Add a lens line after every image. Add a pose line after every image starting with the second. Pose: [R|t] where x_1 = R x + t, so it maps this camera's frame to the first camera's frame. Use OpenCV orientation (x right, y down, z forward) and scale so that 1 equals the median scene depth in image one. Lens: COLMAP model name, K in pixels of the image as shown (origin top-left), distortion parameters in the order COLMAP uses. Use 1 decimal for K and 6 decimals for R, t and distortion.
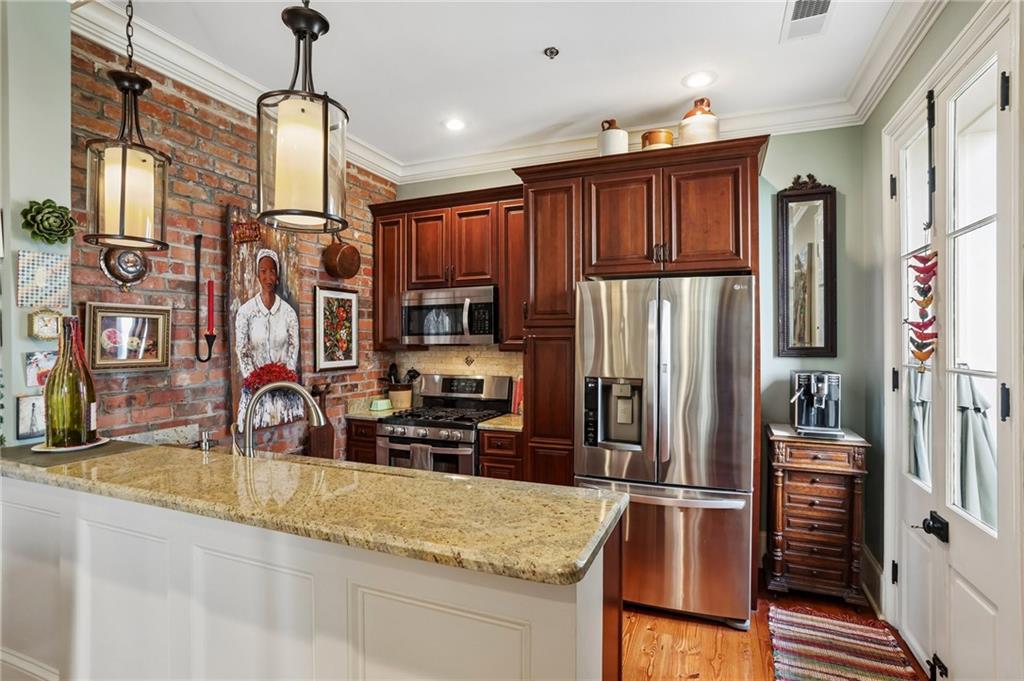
lens RADIAL K [[501.7, 0, 495.0], [0, 501.7, 342.3], [0, 0, 1]] dist [-0.031268, 0.011794]
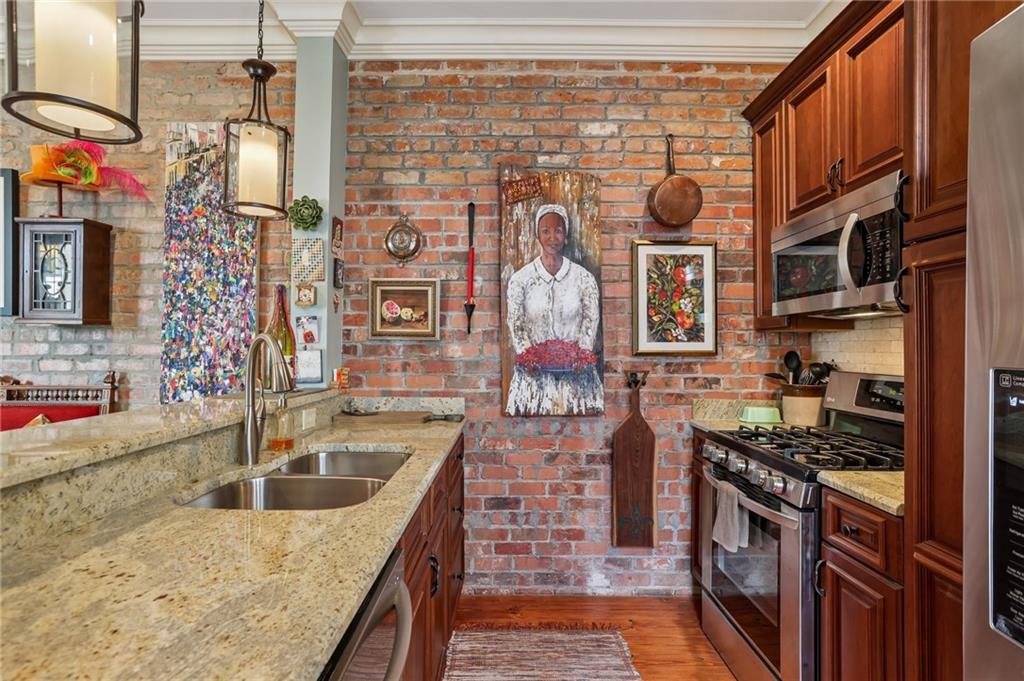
lens RADIAL K [[501.7, 0, 516.2], [0, 501.7, 333.4], [0, 0, 1]] dist [-0.031268, 0.011794]
pose [[0.413441, -0.018024, -0.910353, 0.302396], [-0.013141, 0.999582, -0.025759, 0.057402], [0.910436, 0.022612, 0.413031, 0.624470]]
